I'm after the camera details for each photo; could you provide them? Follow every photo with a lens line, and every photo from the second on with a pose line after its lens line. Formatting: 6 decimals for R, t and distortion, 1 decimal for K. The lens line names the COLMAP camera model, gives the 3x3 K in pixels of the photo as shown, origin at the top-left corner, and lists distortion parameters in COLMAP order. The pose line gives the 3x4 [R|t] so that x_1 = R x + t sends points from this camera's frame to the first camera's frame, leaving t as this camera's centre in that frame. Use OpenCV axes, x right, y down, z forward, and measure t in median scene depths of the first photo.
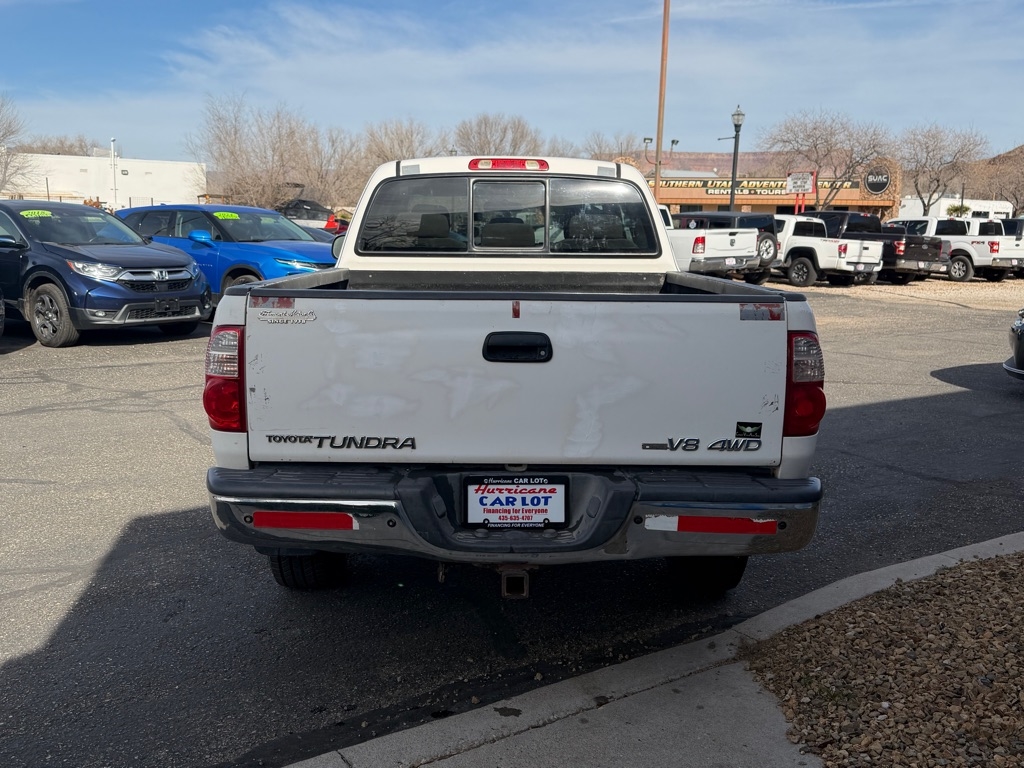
lens RADIAL K [[977.0, 0, 507.8], [0, 977.0, 389.3], [0, 0, 1]] dist [0.044403, 0.000000]
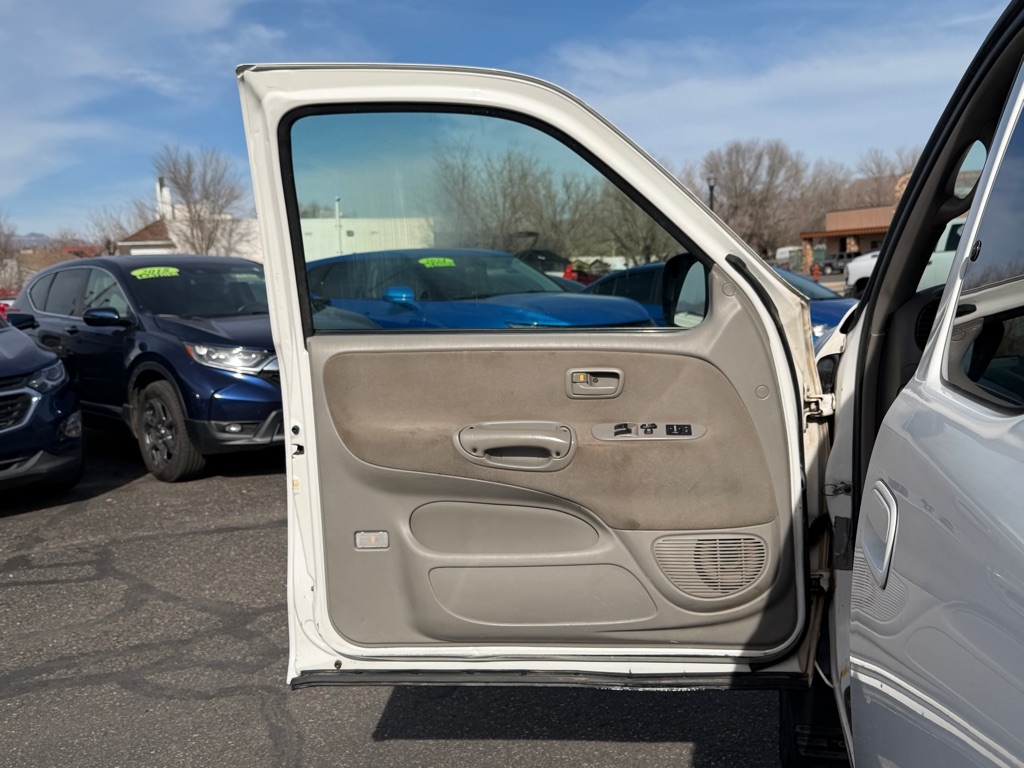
lens RADIAL K [[1039.1, 0, 490.7], [0, 1039.1, 384.3], [0, 0, 1]] dist [0.184697, 0.000000]
pose [[0.968392, -0.031656, -0.247417, -0.094276], [0.016361, 0.997839, -0.063632, -0.057963], [0.248897, 0.057573, 0.966817, 0.396450]]
